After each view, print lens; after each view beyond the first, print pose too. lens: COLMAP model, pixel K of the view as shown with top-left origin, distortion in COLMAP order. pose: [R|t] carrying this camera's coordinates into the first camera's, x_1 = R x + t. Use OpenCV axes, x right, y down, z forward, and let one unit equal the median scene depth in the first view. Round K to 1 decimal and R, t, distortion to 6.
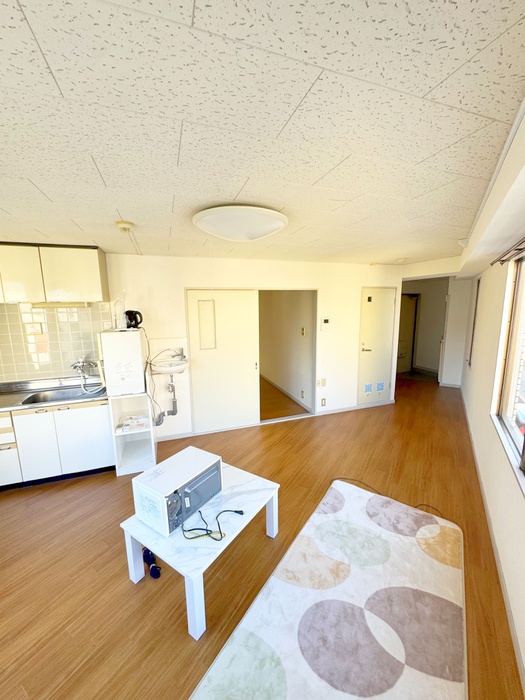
lens RADIAL K [[282.0, 0, 262.4], [0, 282.0, 351.2], [0, 0, 1]] dist [-0.003119, -0.000432]
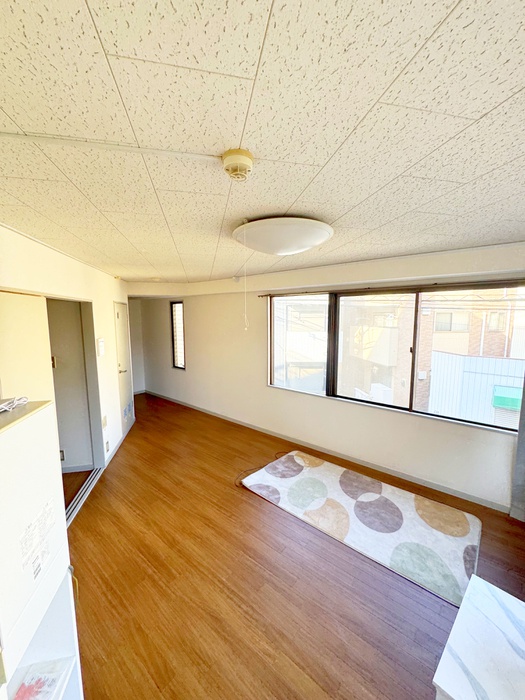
lens RADIAL K [[282.0, 0, 262.0], [0, 282.0, 347.9], [0, 0, 1]] dist [-0.003119, -0.000432]
pose [[0.130292, -0.097944, 0.986626, -0.911592], [0.173976, 0.981928, 0.074503, -0.133036], [-0.976093, 0.161942, 0.144977, 0.841551]]
